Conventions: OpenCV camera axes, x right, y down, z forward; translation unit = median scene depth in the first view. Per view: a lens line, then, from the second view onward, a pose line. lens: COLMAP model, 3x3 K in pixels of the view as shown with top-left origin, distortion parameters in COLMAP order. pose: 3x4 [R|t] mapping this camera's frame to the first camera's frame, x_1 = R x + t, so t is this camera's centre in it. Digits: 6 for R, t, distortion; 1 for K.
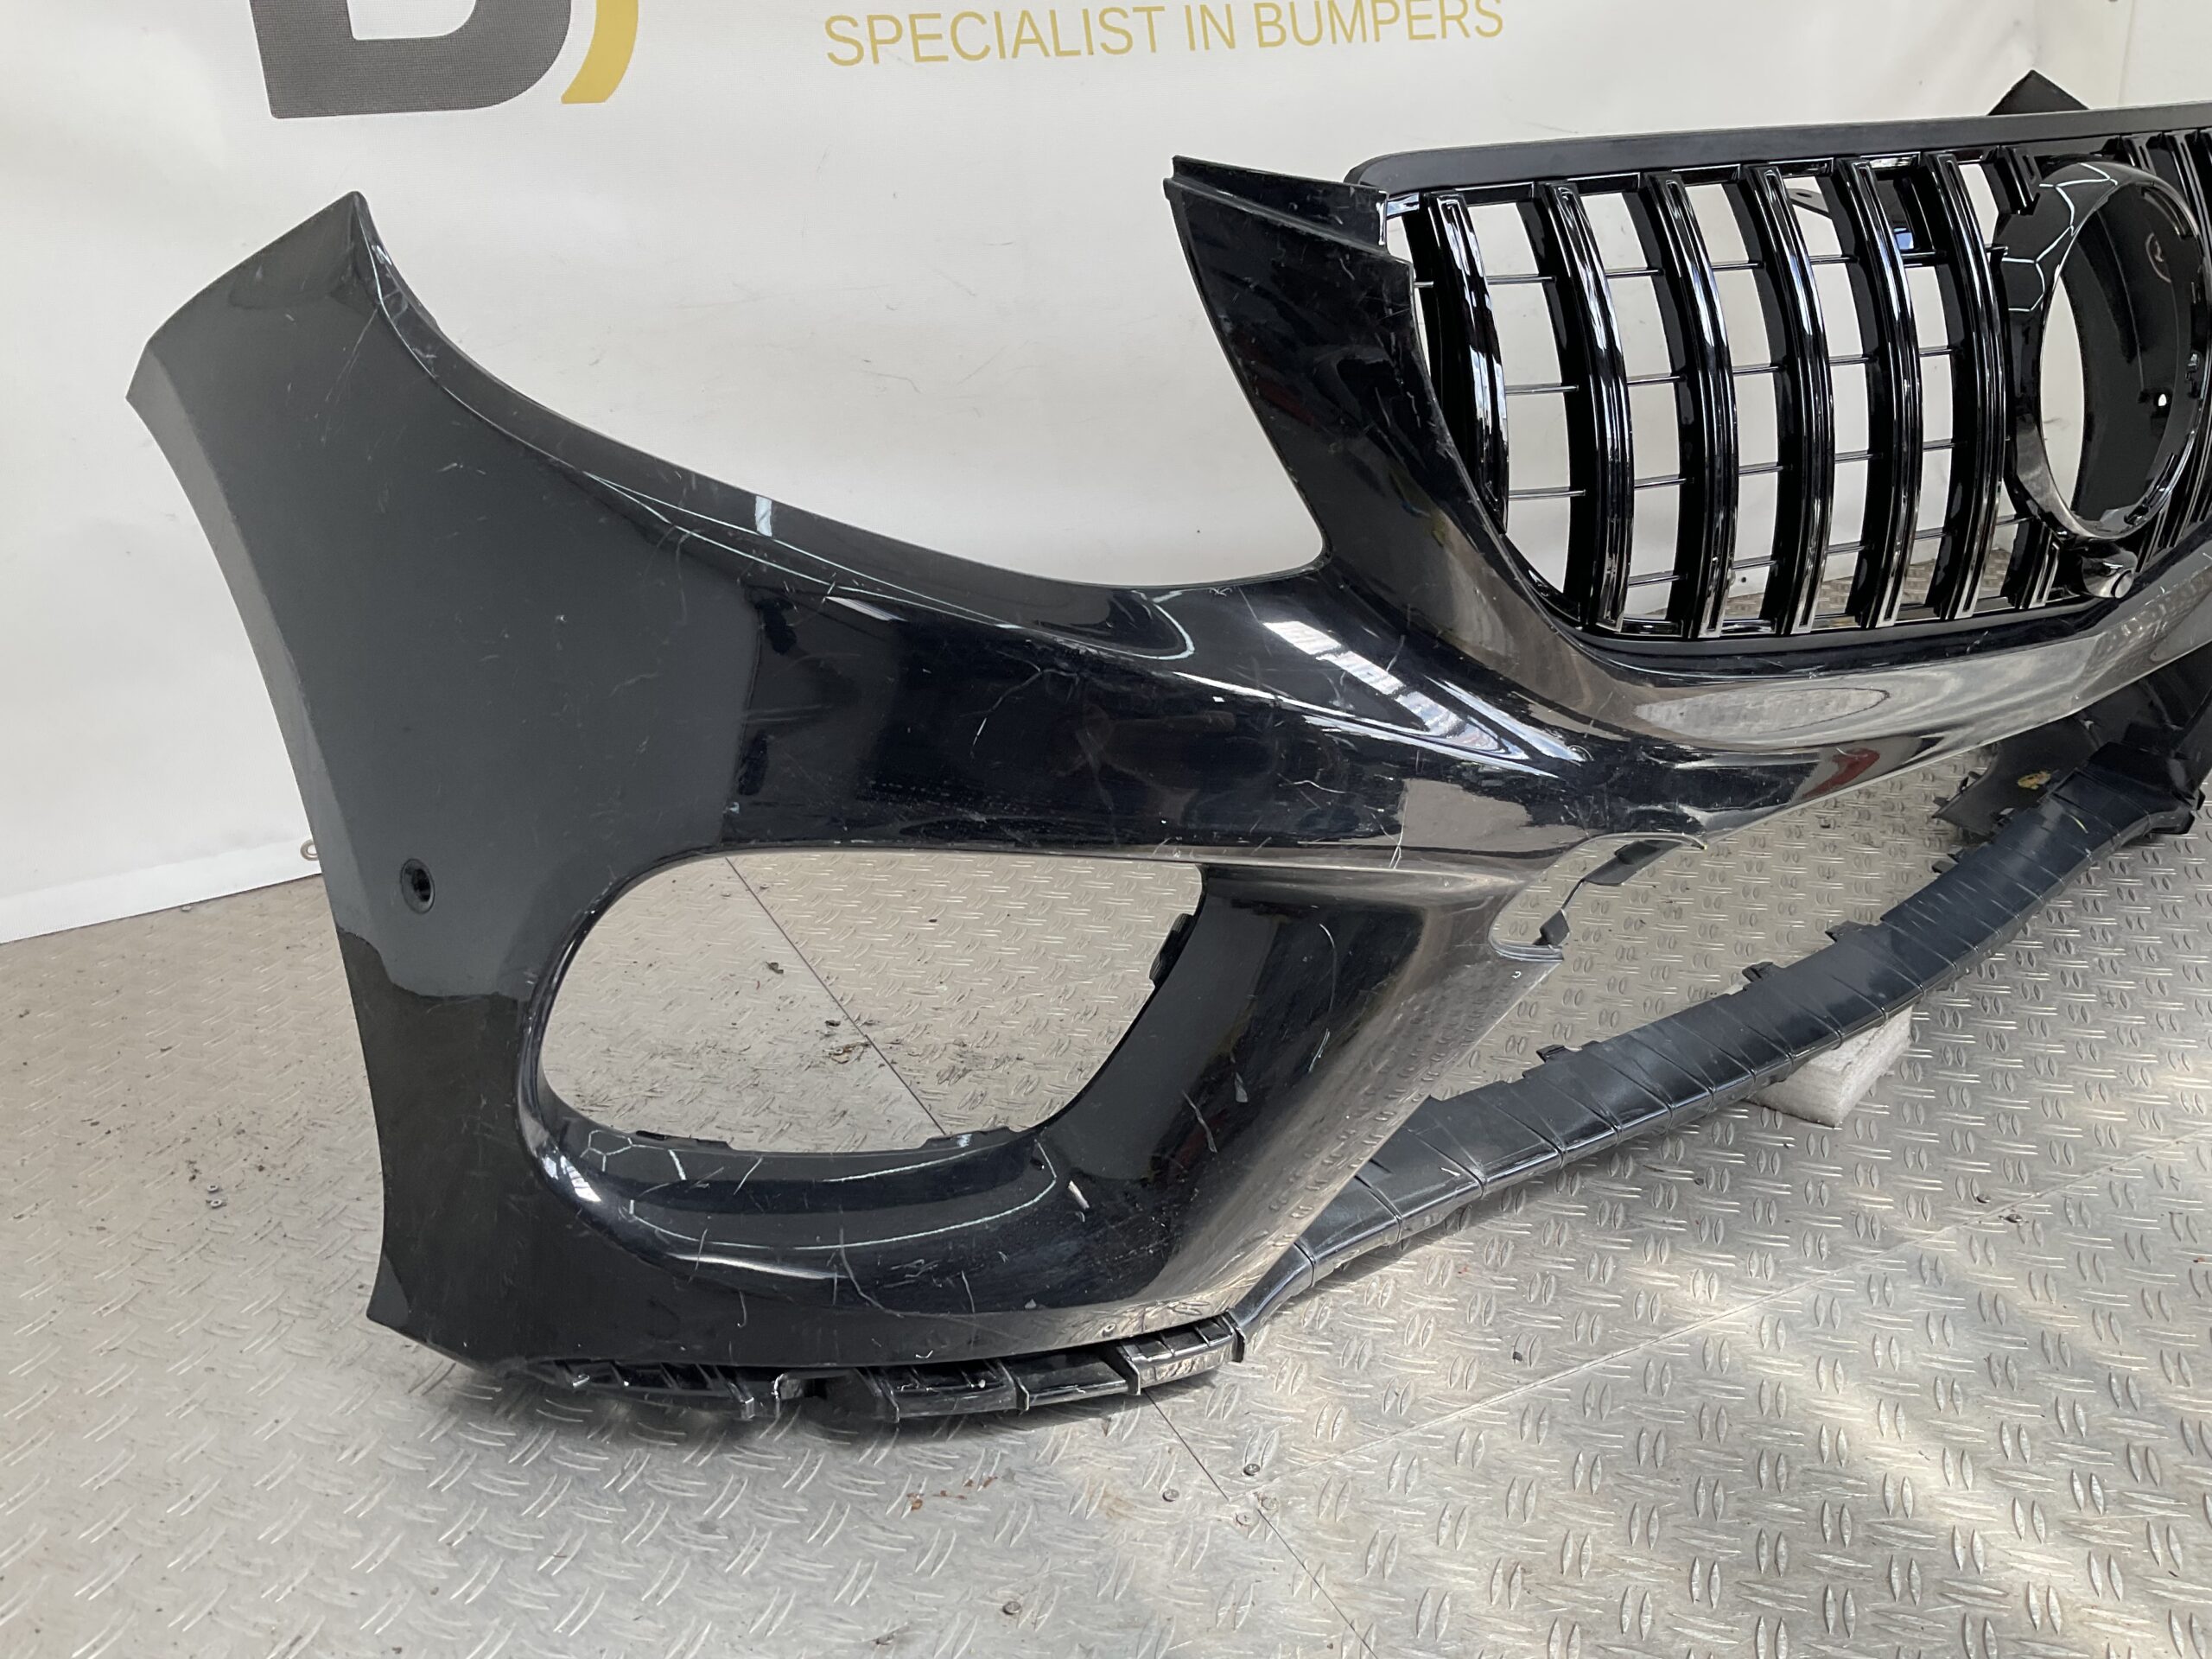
lens RADIAL K [[1811.8, 0, 1109.8], [0, 1811.8, 838.3], [0, 0, 1]] dist [0.093629, -0.182074]
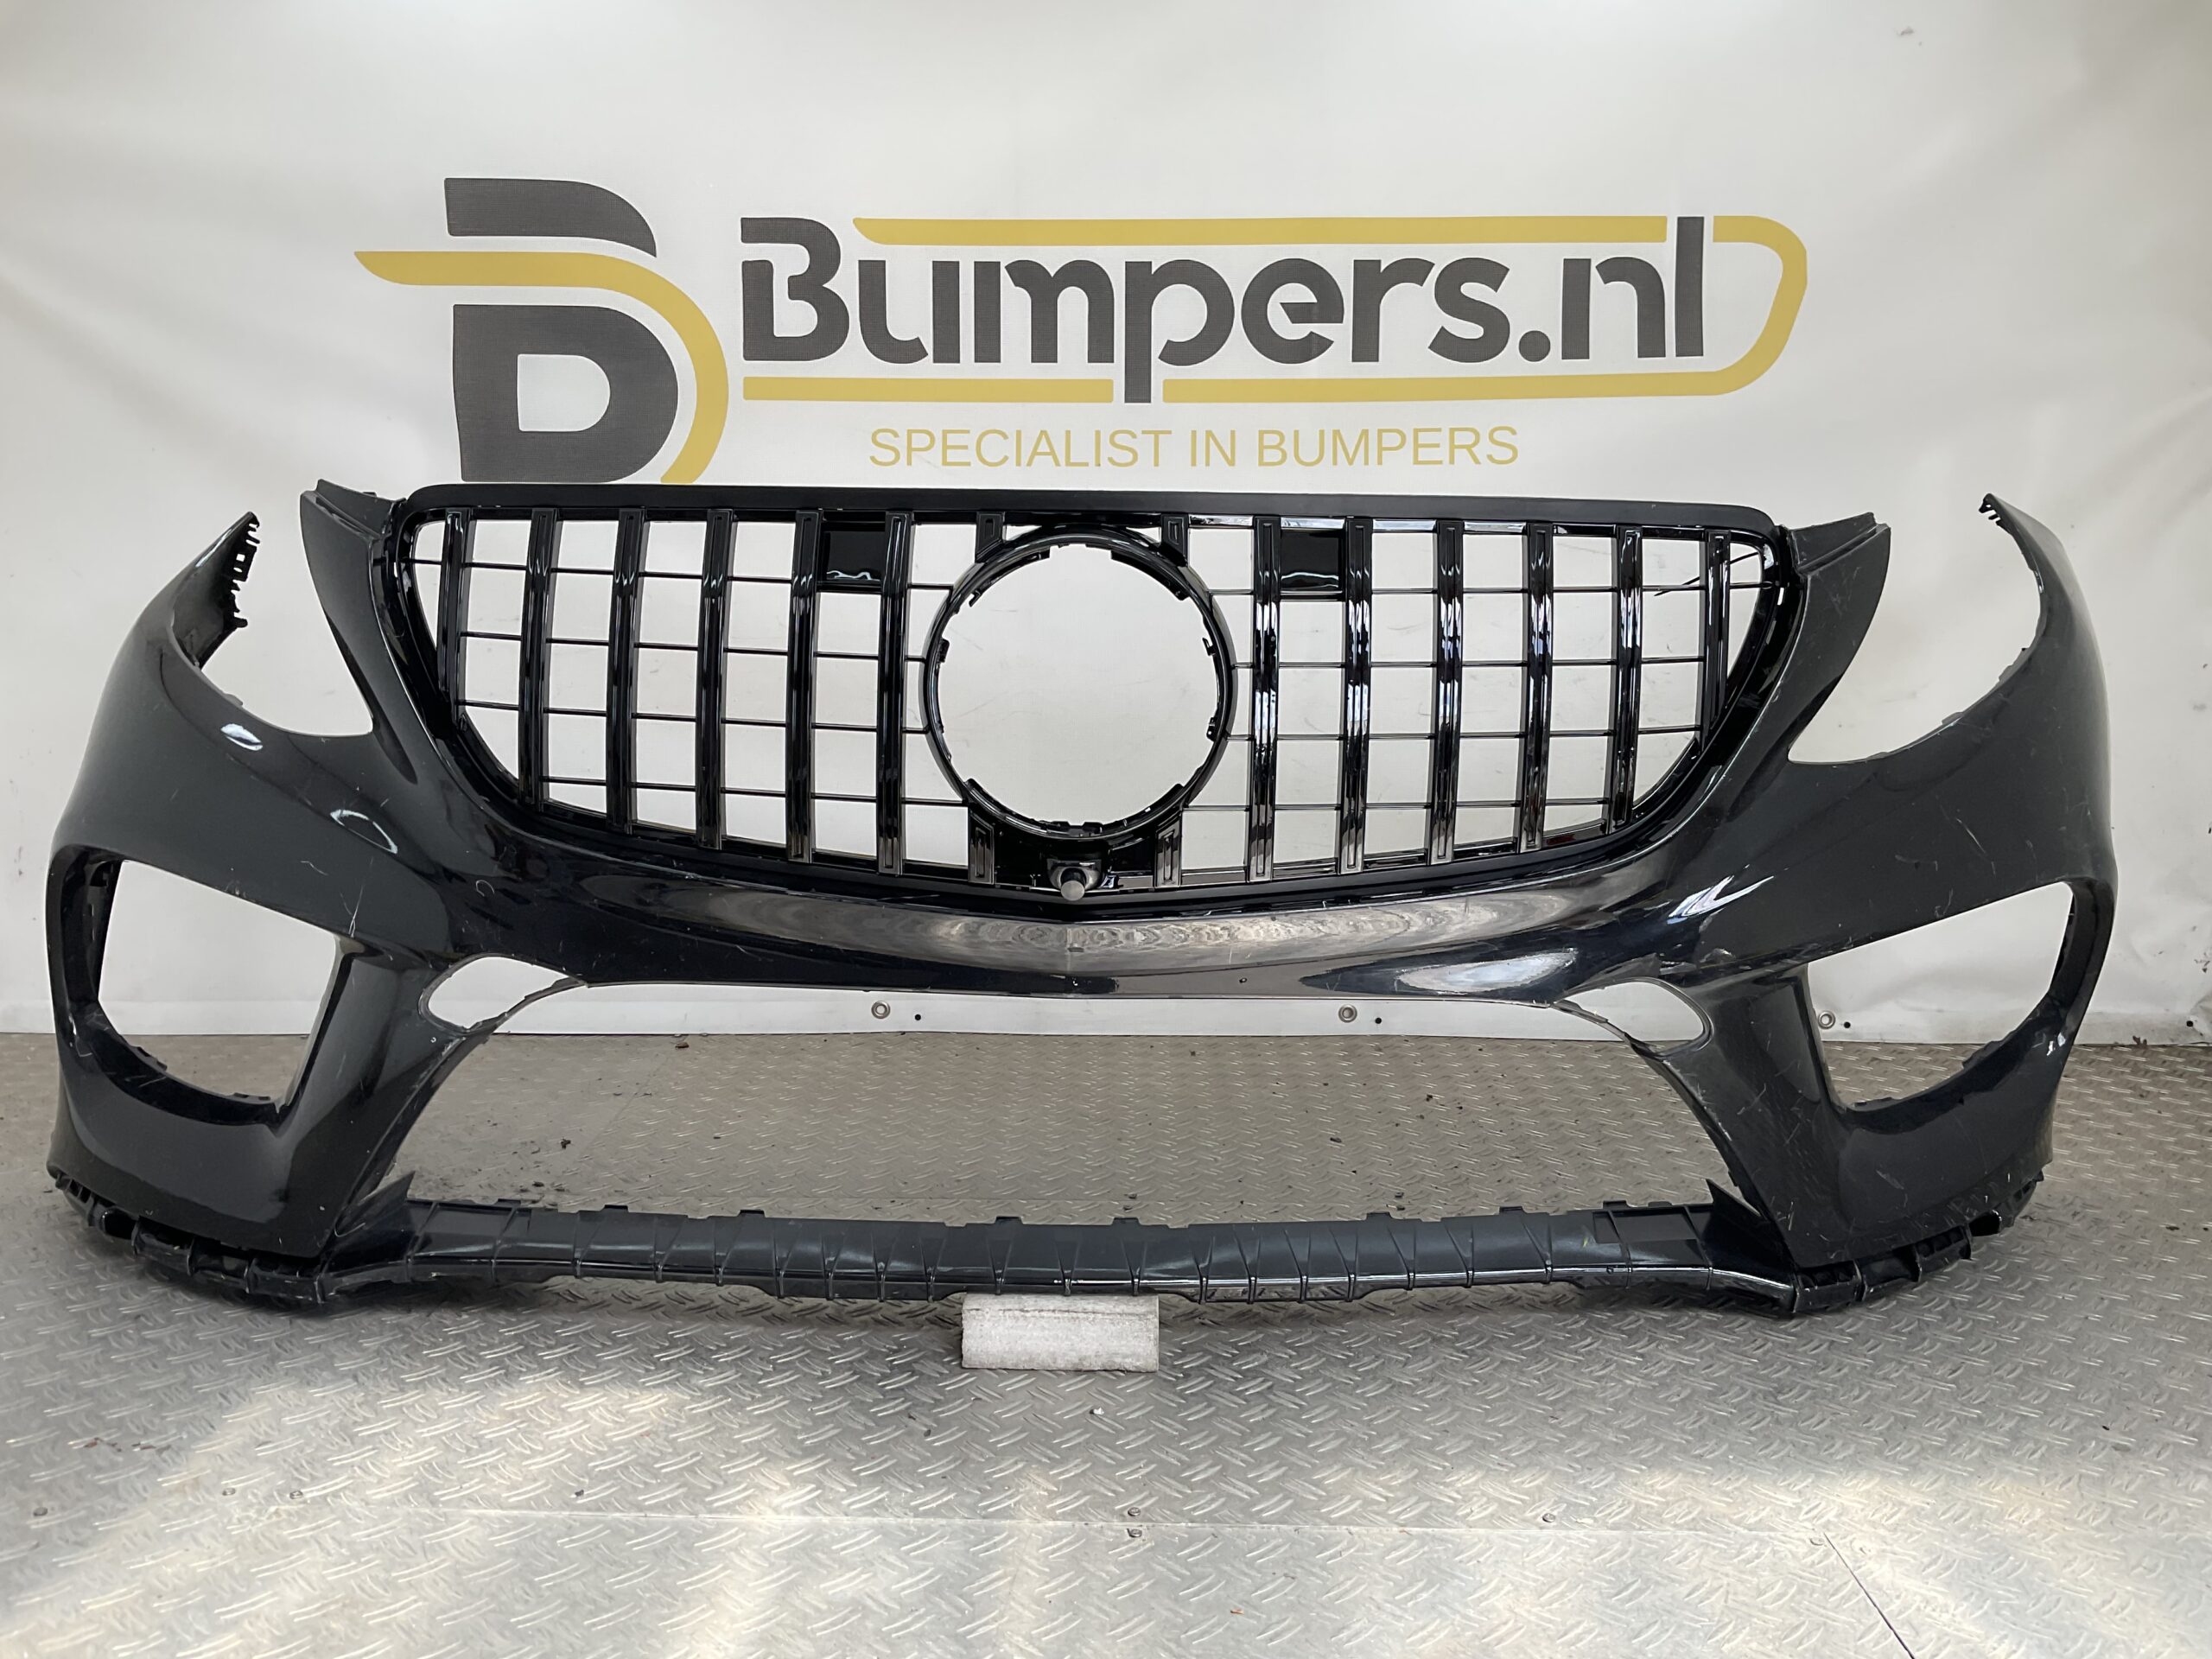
lens RADIAL K [[1818.9, 0, 1107.3], [0, 1818.9, 831.2], [0, 0, 1]] dist [0.127678, -0.258916]
pose [[0.894779, 0.112476, -0.432111, 0.566201], [-0.208721, 0.960874, -0.182092, 0.017773], [0.394723, 0.253123, 0.883246, 0.010537]]
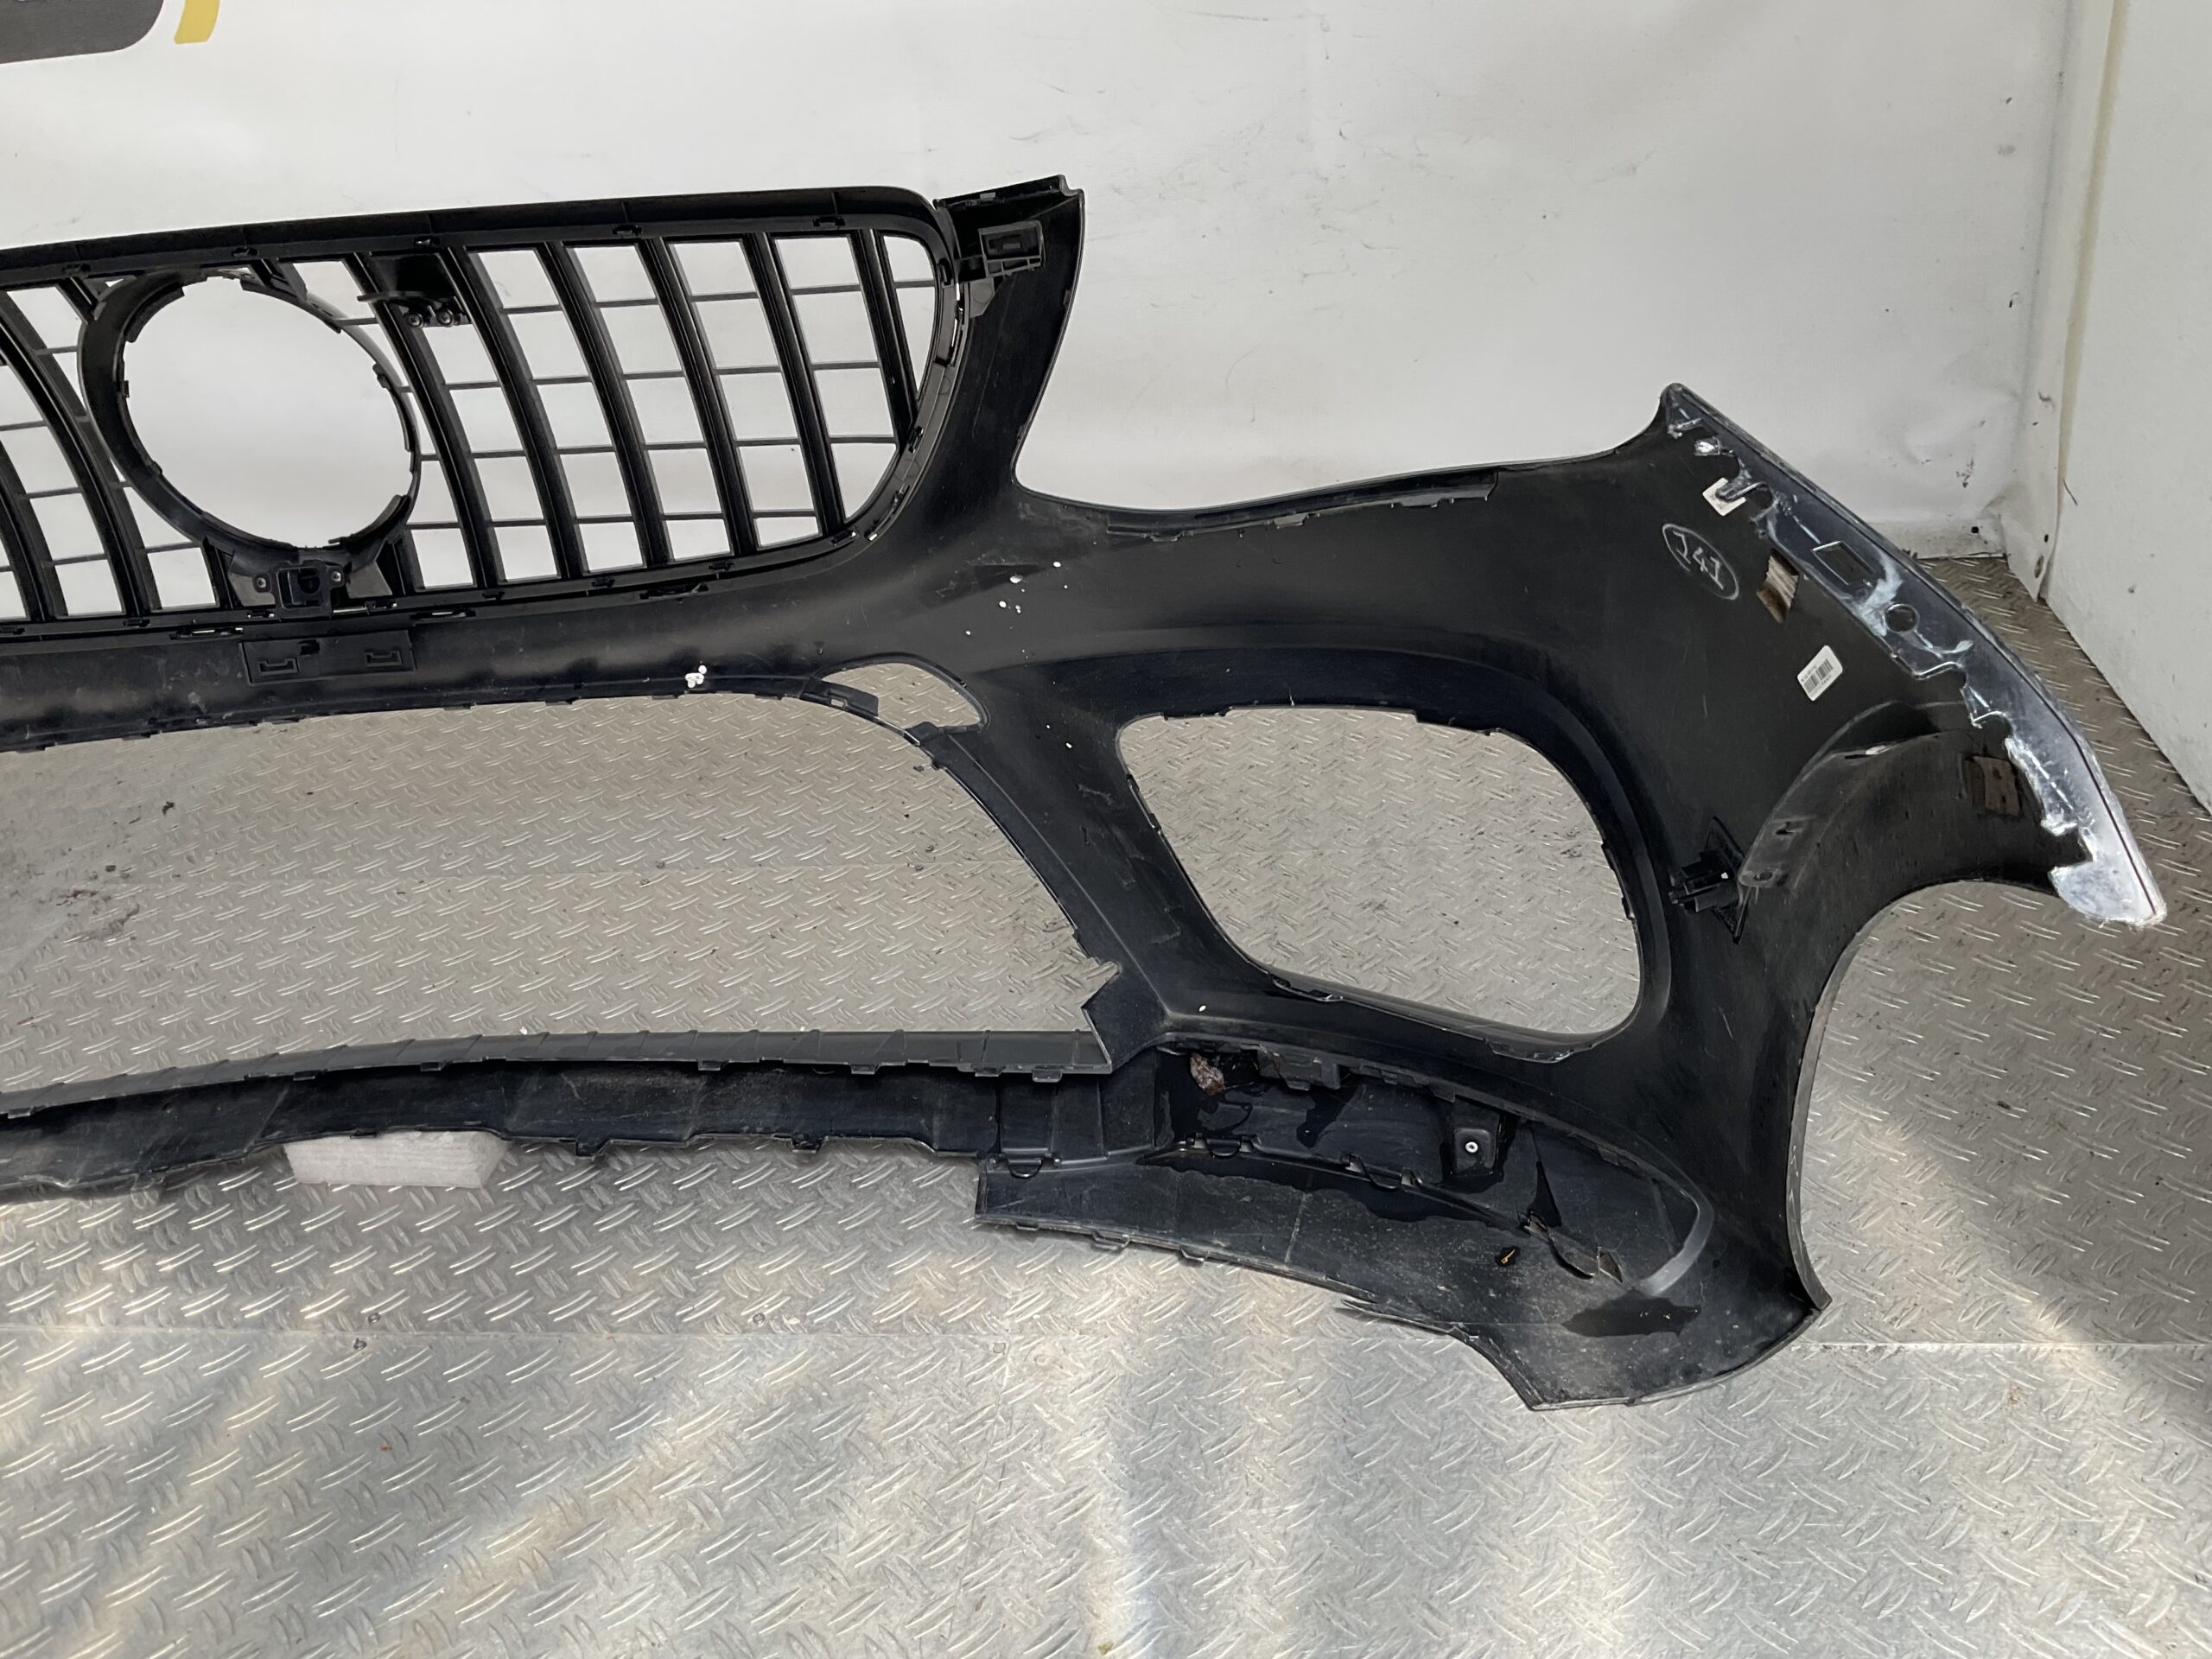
lens RADIAL K [[1818.9, 0, 1107.3], [0, 1818.9, 831.2], [0, 0, 1]] dist [0.127678, -0.258916]
pose [[0.845221, 0.226827, -0.483891, 0.841431], [-0.140208, 0.967858, 0.208786, -0.229223], [0.515696, -0.108625, 0.849858, 0.236051]]
